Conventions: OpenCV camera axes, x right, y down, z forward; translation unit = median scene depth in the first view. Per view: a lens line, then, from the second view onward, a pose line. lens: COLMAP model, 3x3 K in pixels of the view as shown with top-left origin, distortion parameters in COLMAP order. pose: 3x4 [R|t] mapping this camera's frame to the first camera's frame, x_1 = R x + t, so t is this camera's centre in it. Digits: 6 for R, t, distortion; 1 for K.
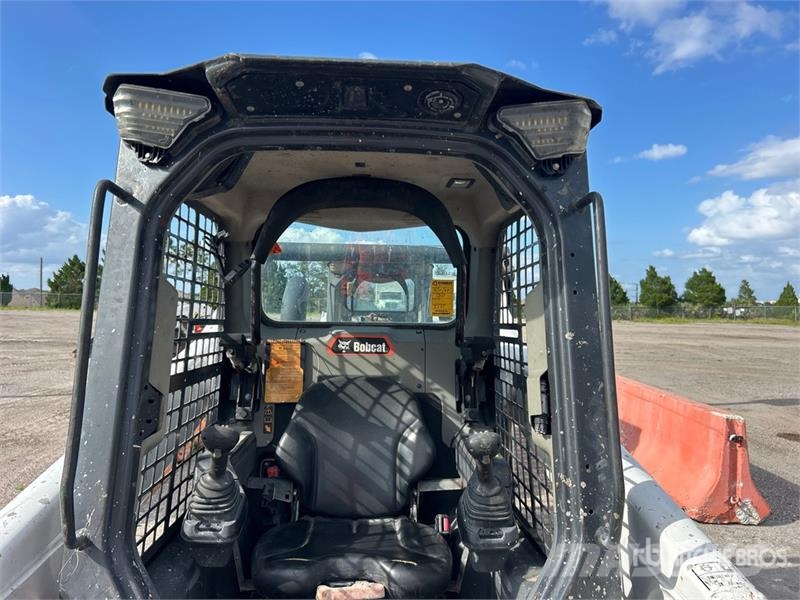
lens RADIAL K [[606.2, 0, 393.7], [0, 606.2, 297.7], [0, 0, 1]] dist [0.047868, -0.053069]
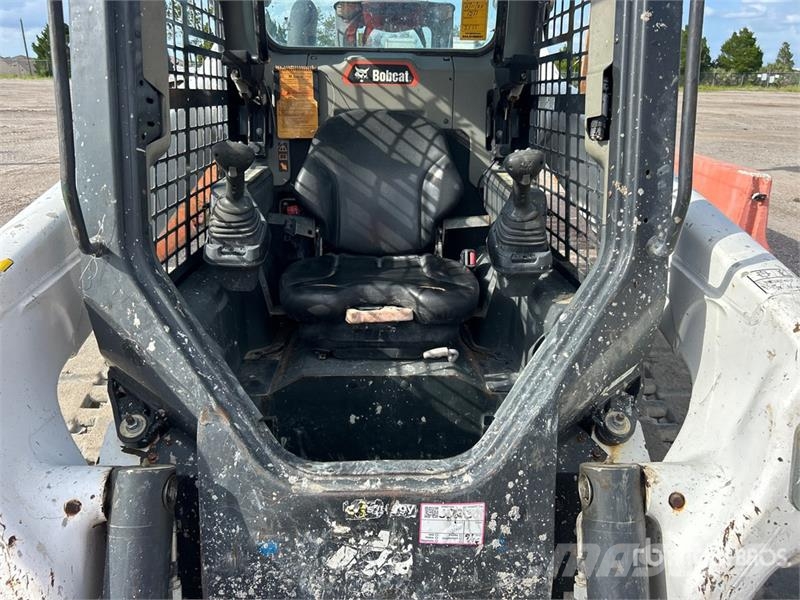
lens RADIAL K [[606.2, 0, 399.7], [0, 606.2, 296.4], [0, 0, 1]] dist [0.047868, -0.053069]
pose [[0.999967, -0.000566, -0.008151, -0.026576], [0.003417, 0.935152, 0.354229, 0.090576], [0.007422, -0.354245, 0.935123, 0.069039]]
